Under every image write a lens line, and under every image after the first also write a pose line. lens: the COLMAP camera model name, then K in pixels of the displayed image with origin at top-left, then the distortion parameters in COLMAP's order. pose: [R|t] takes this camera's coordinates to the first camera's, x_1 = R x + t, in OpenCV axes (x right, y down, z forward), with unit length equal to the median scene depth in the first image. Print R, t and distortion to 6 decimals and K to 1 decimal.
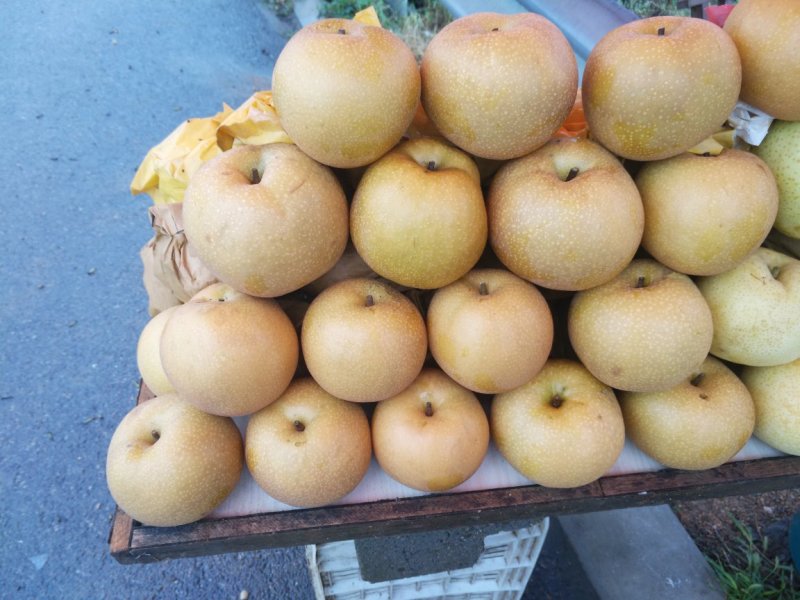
lens RADIAL K [[598.8, 0, 400.0], [0, 598.8, 300.0], [0, 0, 1]] dist [0.039639, -0.062895]
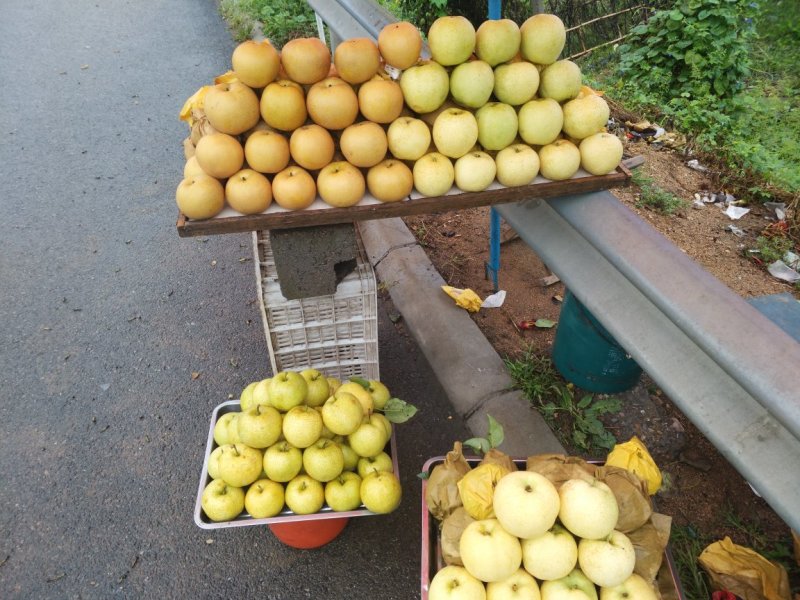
lens RADIAL K [[586.2, 0, 400.0], [0, 586.2, 300.0], [0, 0, 1]] dist [0.004921, -0.004978]
pose [[0.999271, -0.034822, 0.015662, 0.149922], [0.036278, 0.993800, -0.105095, 0.324314], [-0.011905, 0.105587, 0.994339, -0.507145]]
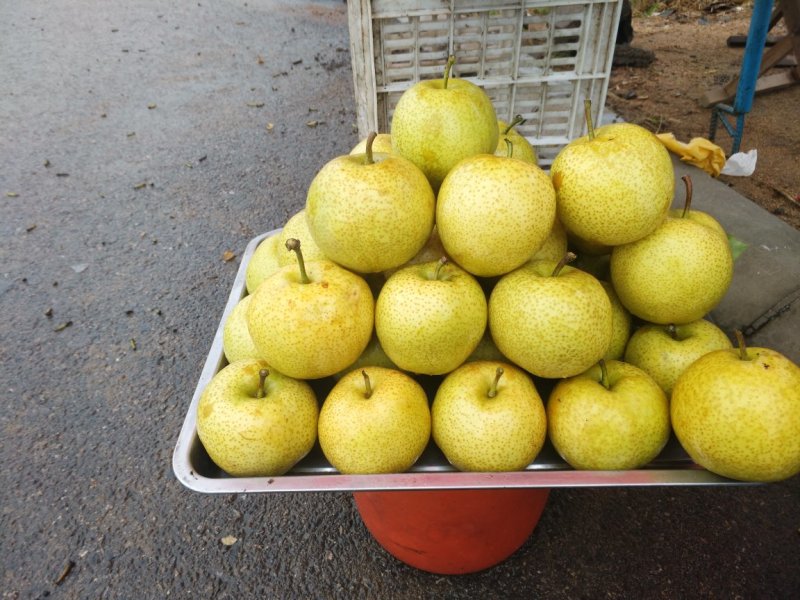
lens RADIAL K [[598.8, 0, 400.0], [0, 598.8, 300.0], [0, 0, 1]] dist [0.039639, -0.062895]
pose [[0.996788, 0.002915, -0.080031, -0.008583], [-0.013770, 0.990693, -0.135421, 0.497848], [0.078891, 0.136088, 0.987551, 0.075530]]
